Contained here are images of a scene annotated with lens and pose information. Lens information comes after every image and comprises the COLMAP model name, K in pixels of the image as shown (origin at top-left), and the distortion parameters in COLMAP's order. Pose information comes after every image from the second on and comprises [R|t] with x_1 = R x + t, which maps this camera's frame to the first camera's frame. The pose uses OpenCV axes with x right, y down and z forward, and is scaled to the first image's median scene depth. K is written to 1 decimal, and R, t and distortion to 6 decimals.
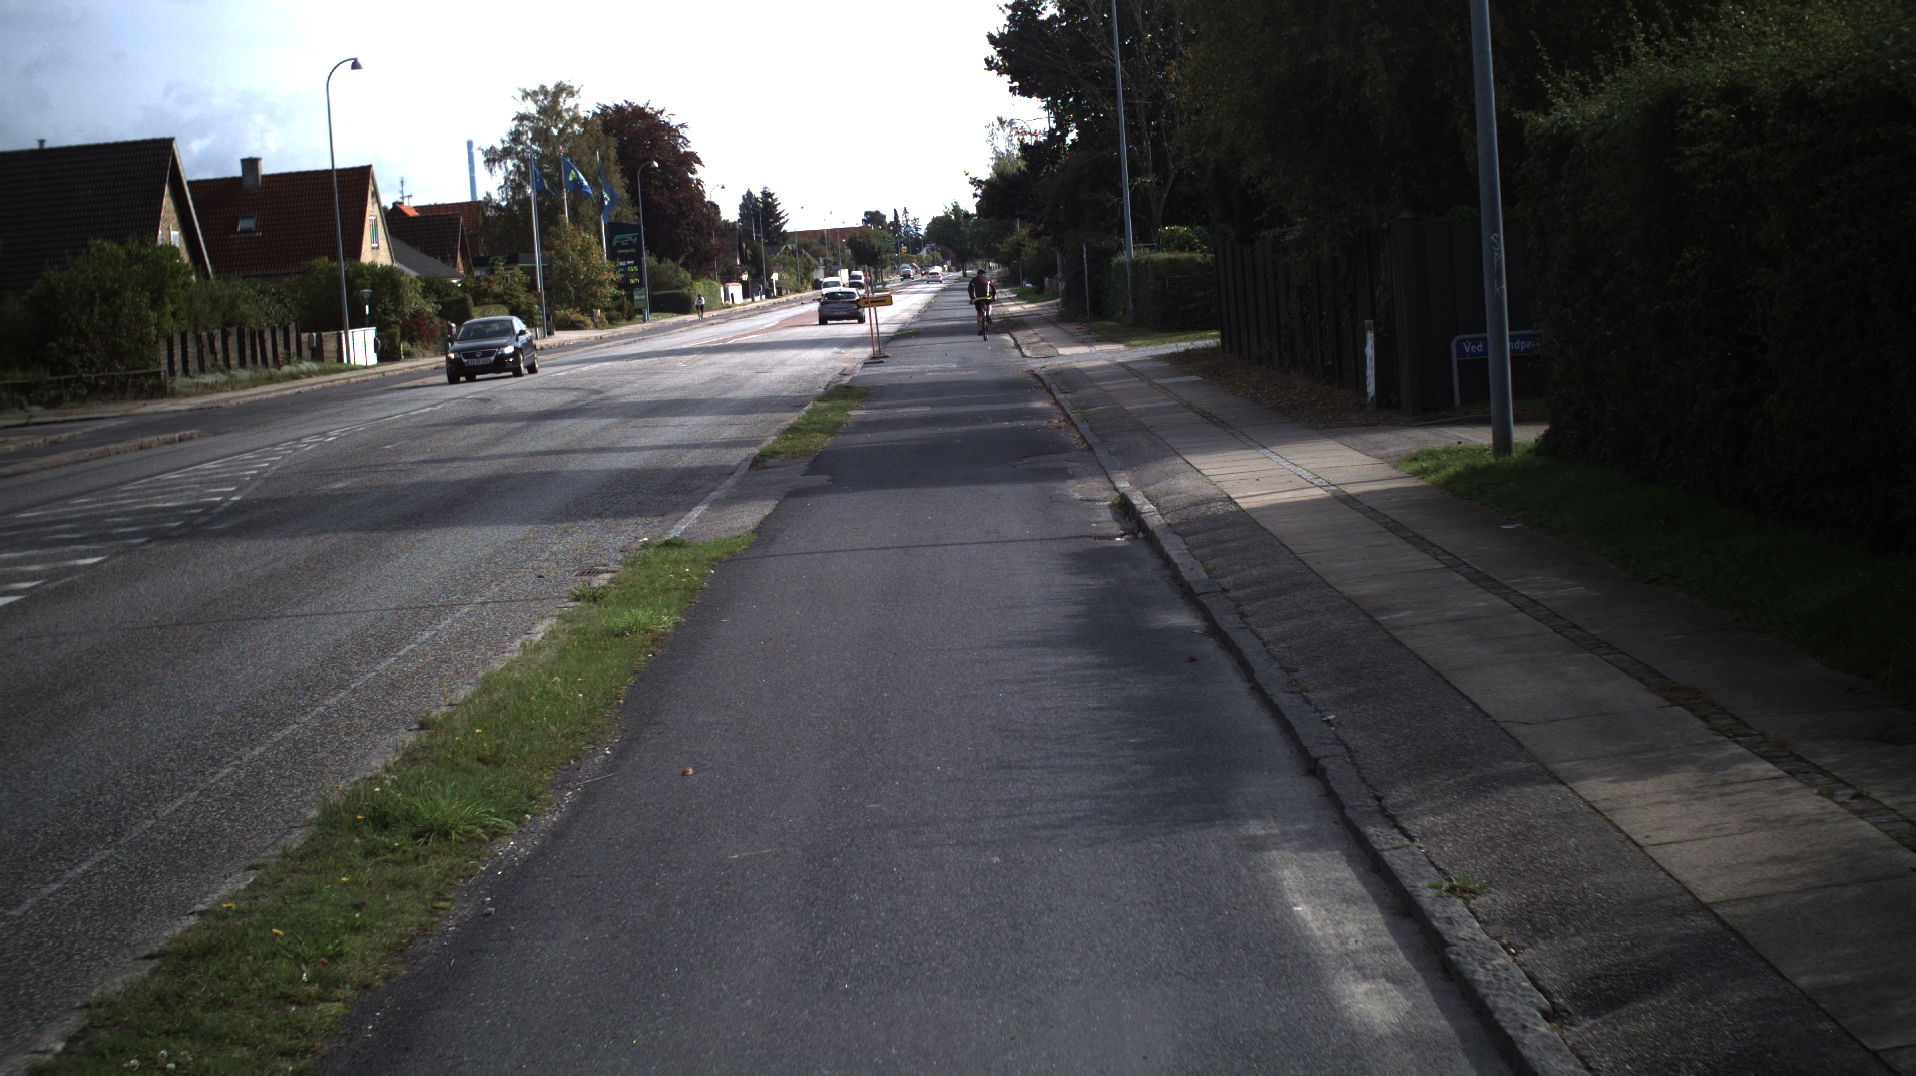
lens RADIAL K [[3336.1, 0, 958.0], [0, 3336.1, 538.0], [0, 0, 1]] dist [-0.227973, 0.069199]
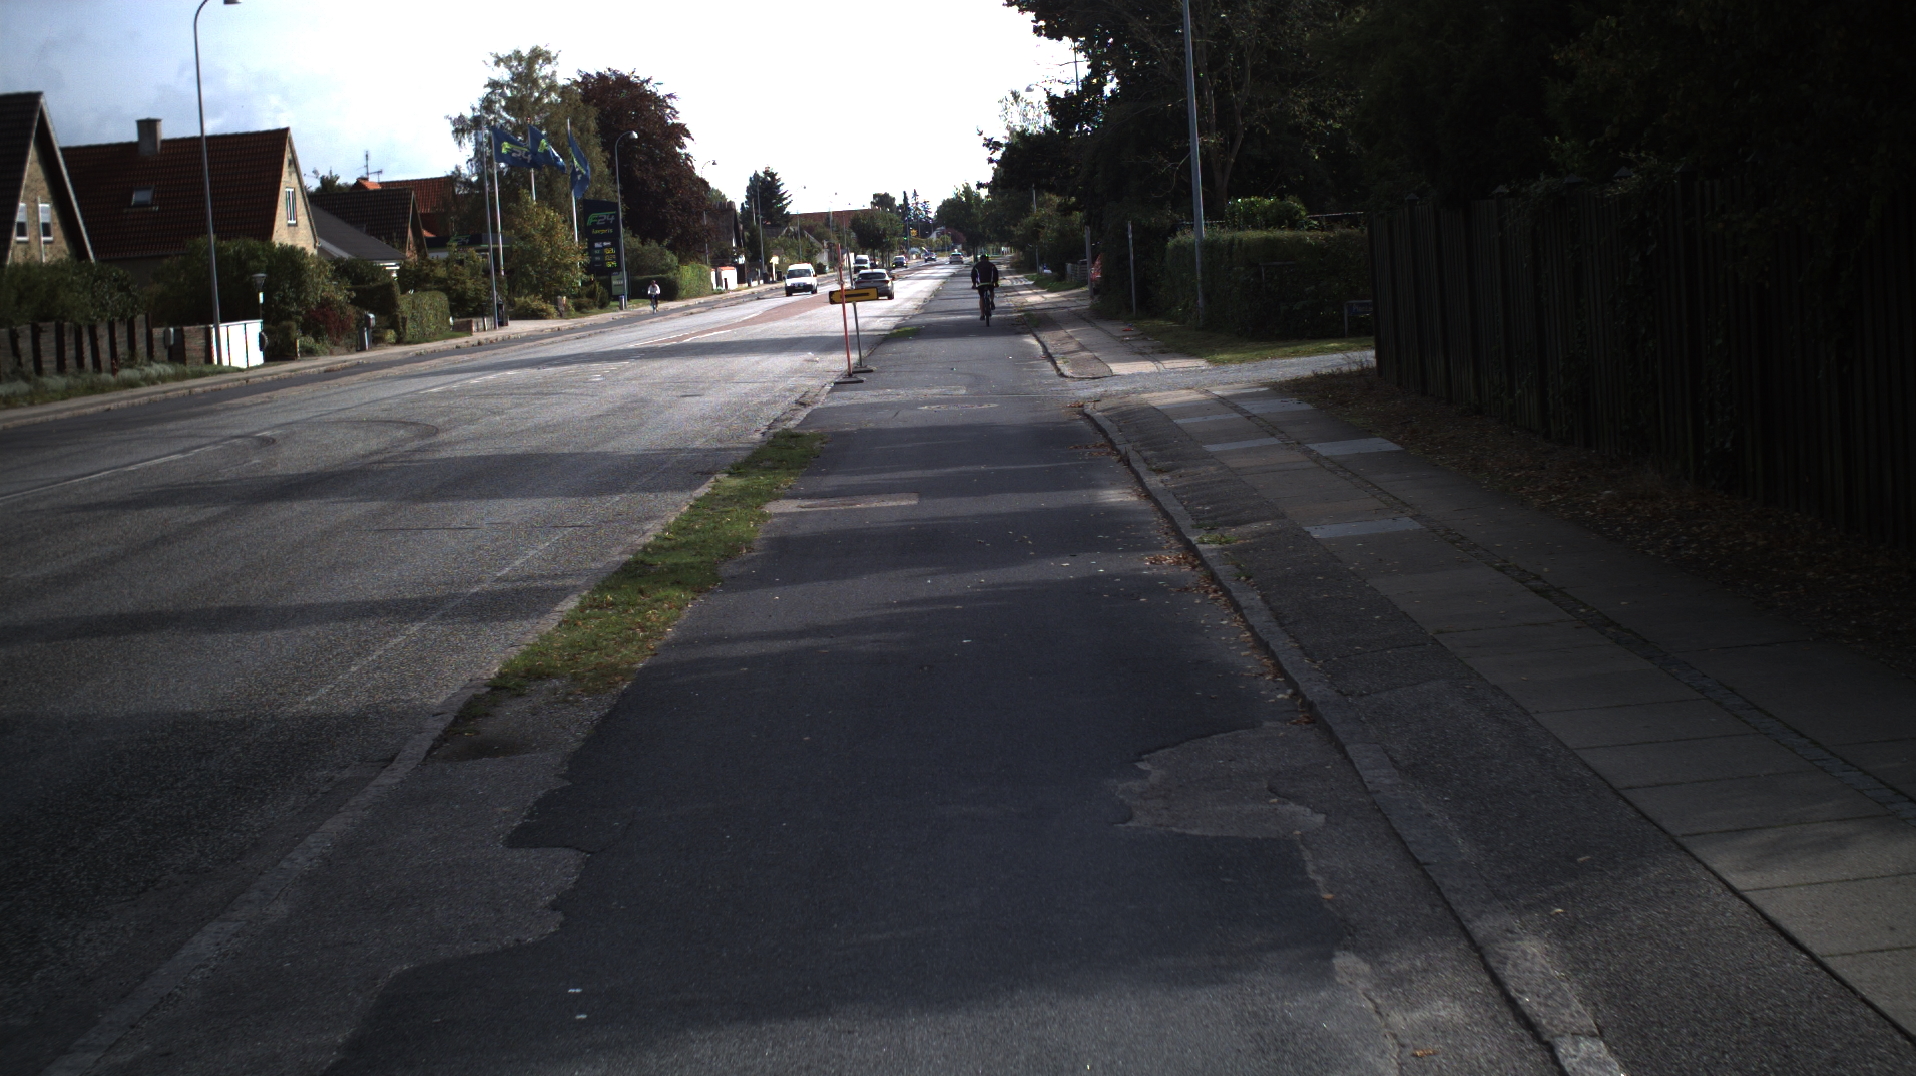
lens RADIAL K [[3336.1, 0, 958.0], [0, 3336.1, 538.0], [0, 0, 1]] dist [-0.227973, 0.069199]
pose [[0.999980, 0.005654, -0.002778, 0.000021], [-0.005641, 0.999974, 0.004592, -0.011330], [0.002803, -0.004576, 0.999986, 0.144134]]
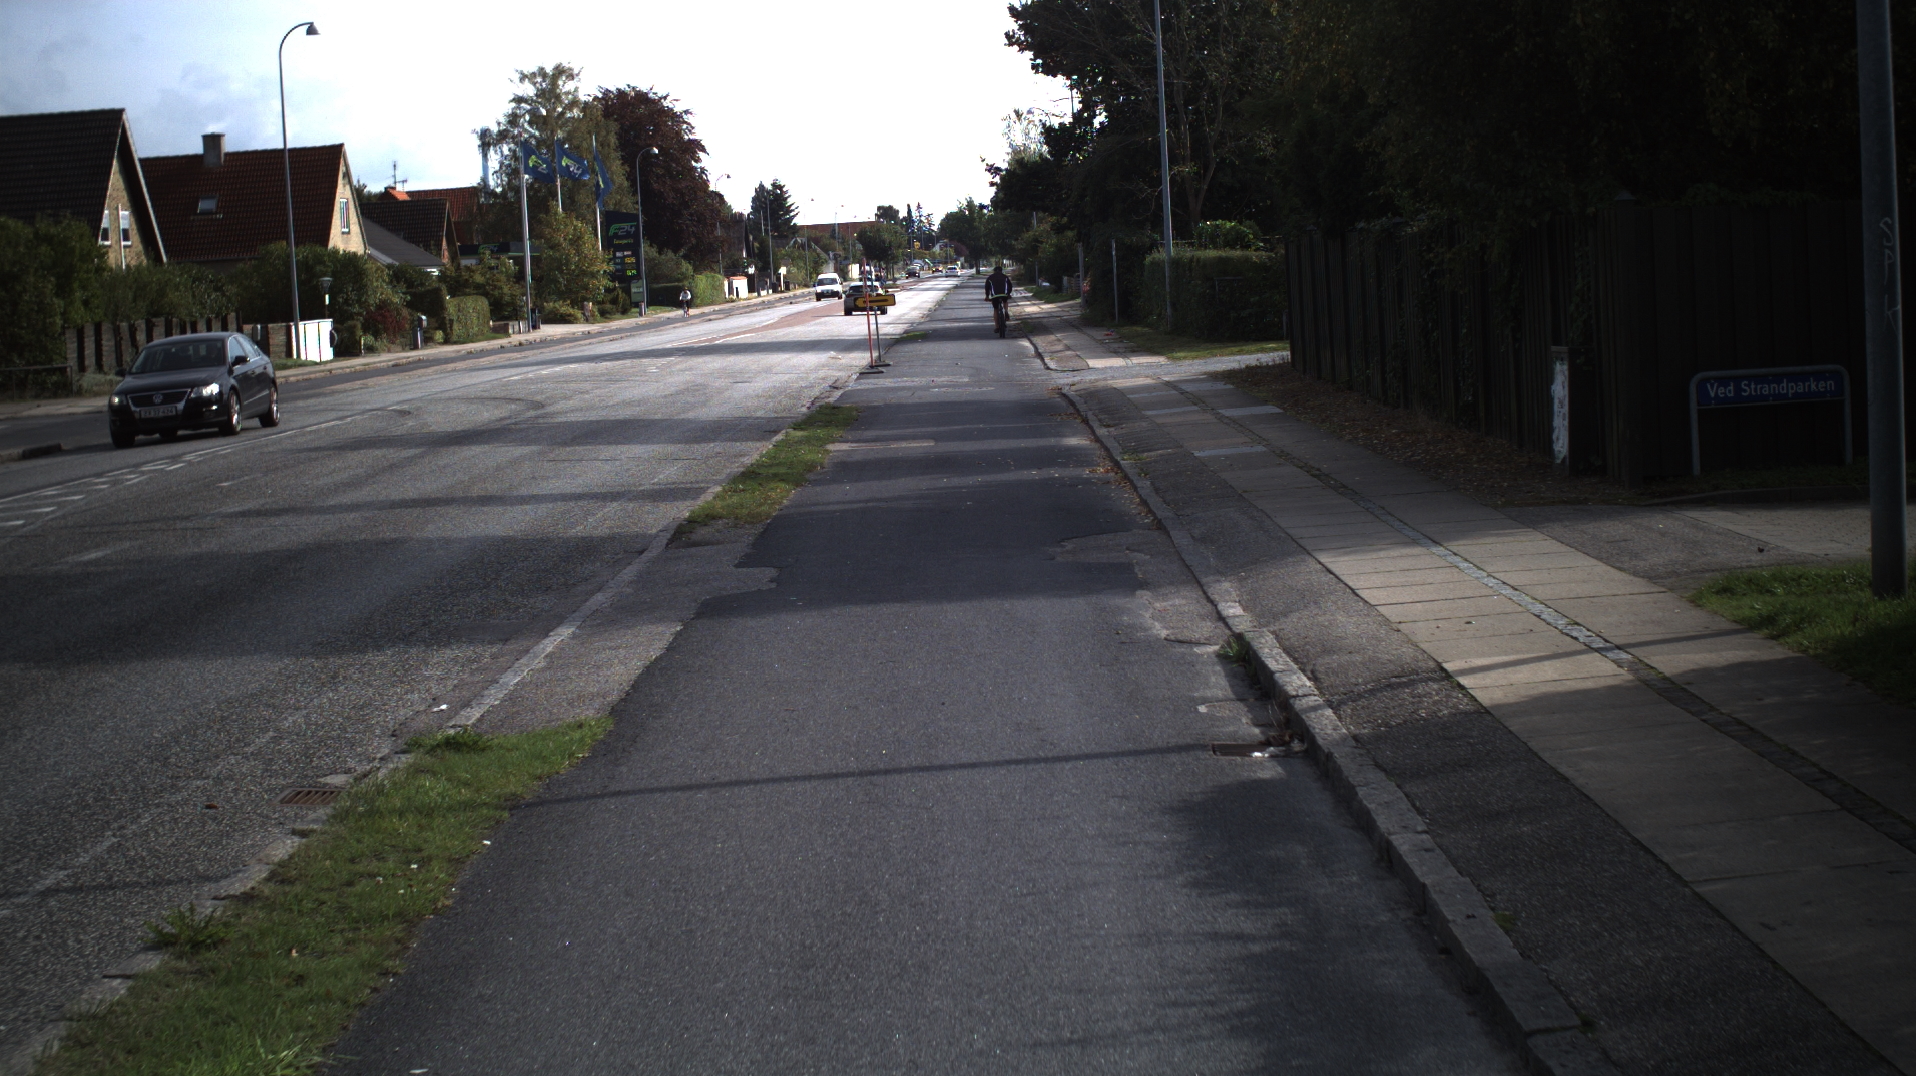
lens RADIAL K [[3336.1, 0, 958.0], [0, 3336.1, 538.0], [0, 0, 1]] dist [-0.227973, 0.069199]
pose [[0.999861, 0.016450, -0.002612, -0.000093], [-0.016448, 0.999864, 0.000939, -0.005668], [0.002627, -0.000896, 0.999996, 0.072115]]
